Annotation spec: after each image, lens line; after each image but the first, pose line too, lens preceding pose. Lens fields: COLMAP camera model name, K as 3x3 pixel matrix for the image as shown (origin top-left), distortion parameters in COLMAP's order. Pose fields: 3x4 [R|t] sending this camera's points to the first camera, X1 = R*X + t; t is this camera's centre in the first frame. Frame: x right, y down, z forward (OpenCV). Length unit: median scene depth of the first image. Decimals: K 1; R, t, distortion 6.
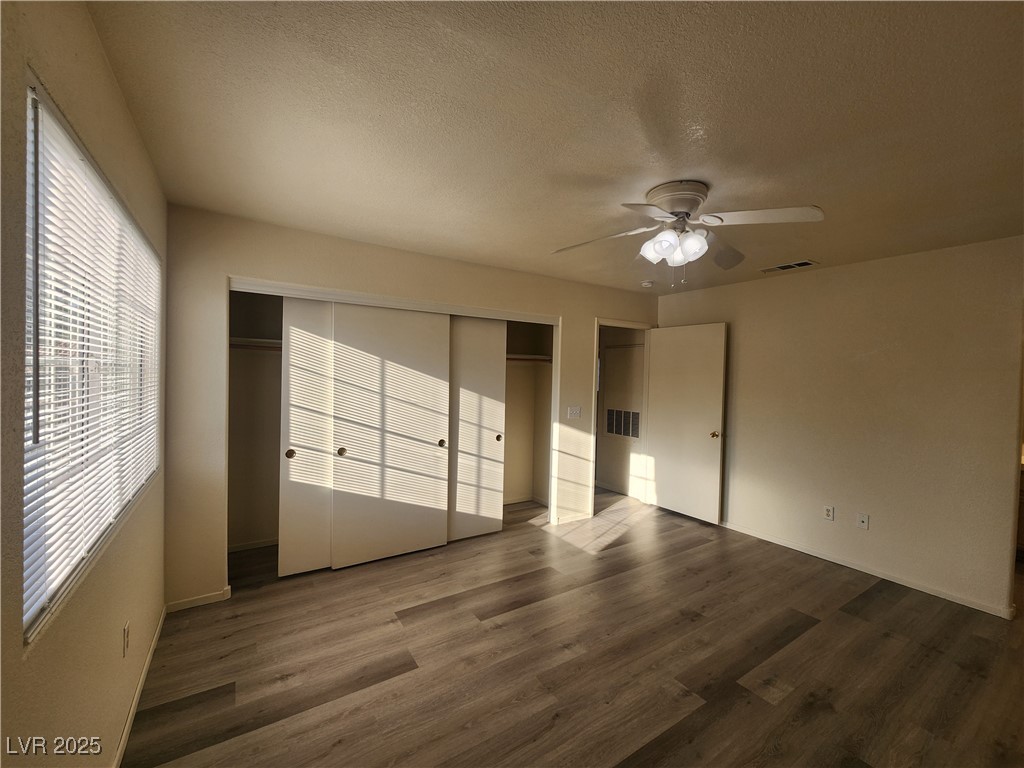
lens RADIAL K [[417.5, 0, 512.3], [0, 417.5, 384.3], [0, 0, 1]] dist [0.000129, -0.001144]
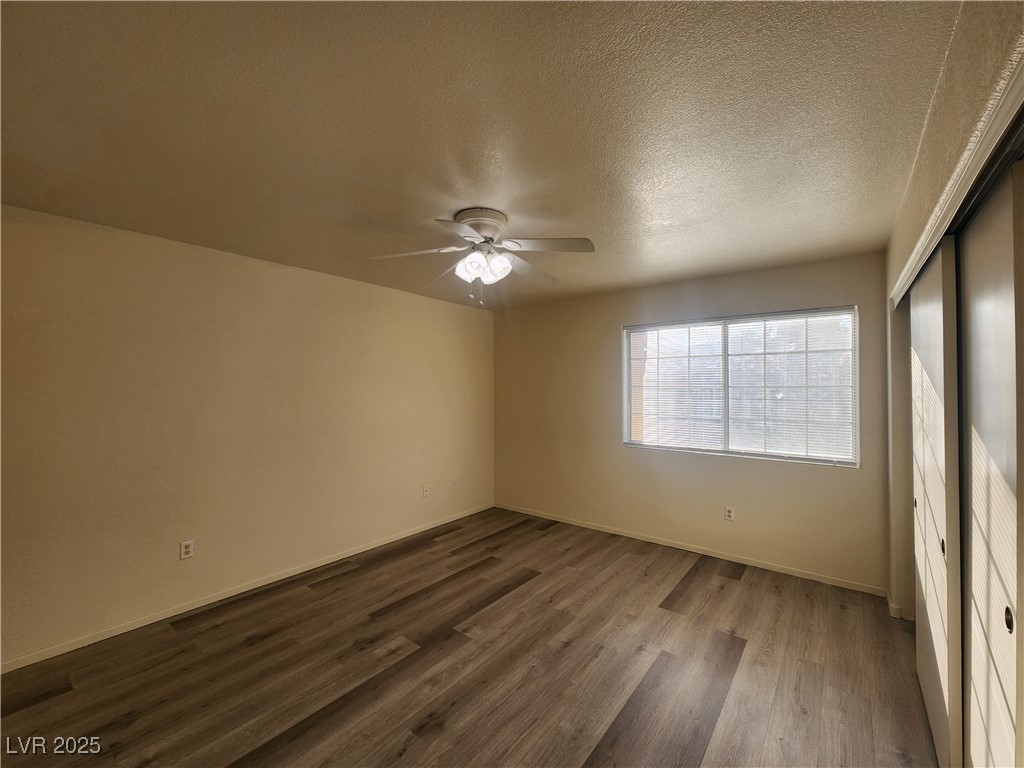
lens RADIAL K [[417.5, 0, 512.3], [0, 417.5, 384.3], [0, 0, 1]] dist [0.000129, -0.001144]
pose [[-0.948624, -0.026781, -0.315270, 0.450808], [-0.029973, 0.999537, 0.005281, -0.021099], [0.314983, 0.014459, -0.948987, 1.437364]]
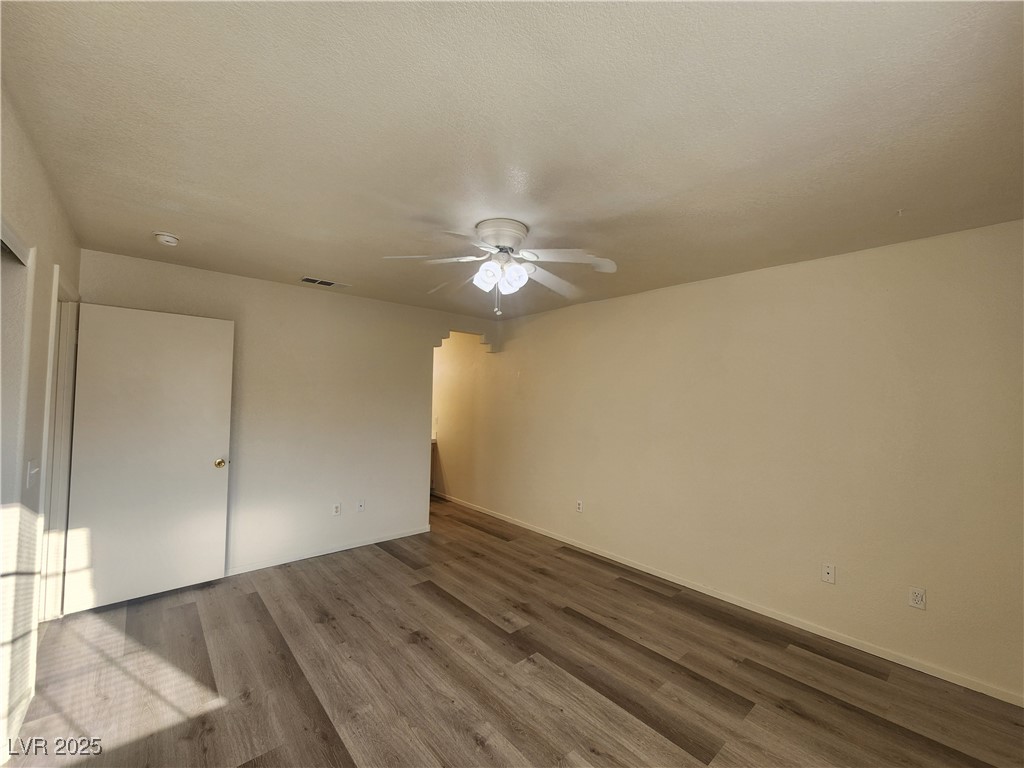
lens RADIAL K [[417.5, 0, 512.3], [0, 417.5, 384.3], [0, 0, 1]] dist [0.000129, -0.001144]
pose [[-0.141774, 0.001572, 0.989898, -0.484865], [0.000959, 0.999998, -0.001451, -0.032771], [-0.989899, 0.000744, -0.141775, 0.776646]]
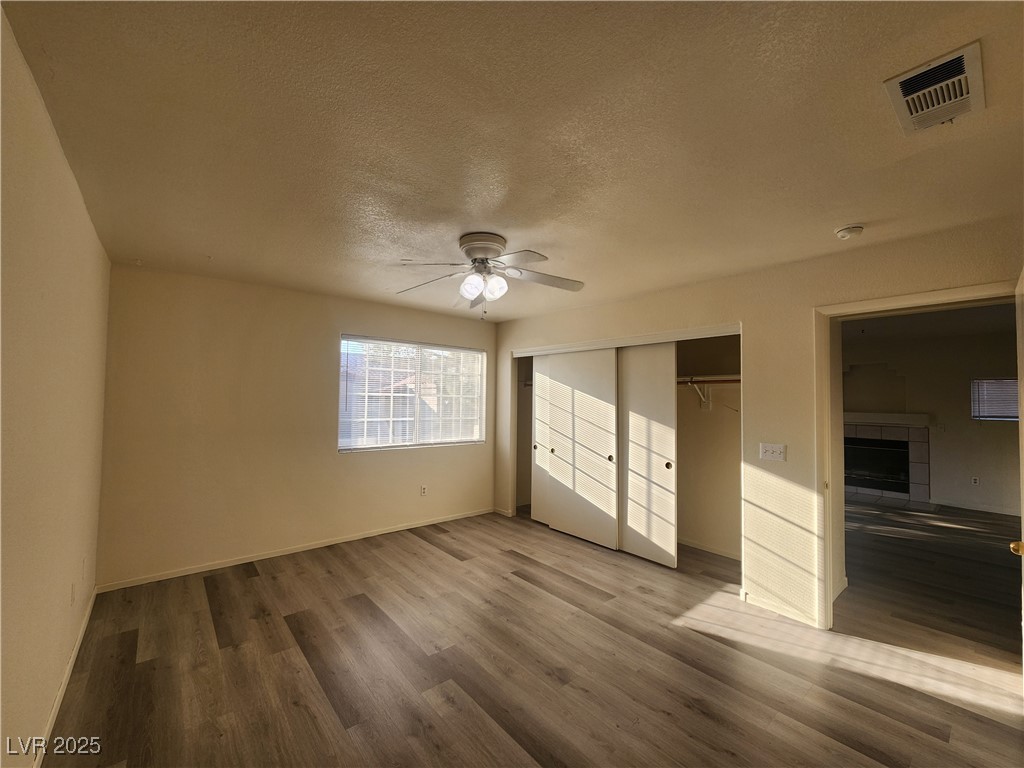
lens RADIAL K [[417.5, 0, 512.3], [0, 417.5, 384.3], [0, 0, 1]] dist [0.000129, -0.001144]
pose [[0.119049, -0.054805, -0.991375, 1.091433], [-0.033905, 0.997669, -0.059224, 0.015203], [0.992309, 0.040663, 0.116913, 0.661450]]
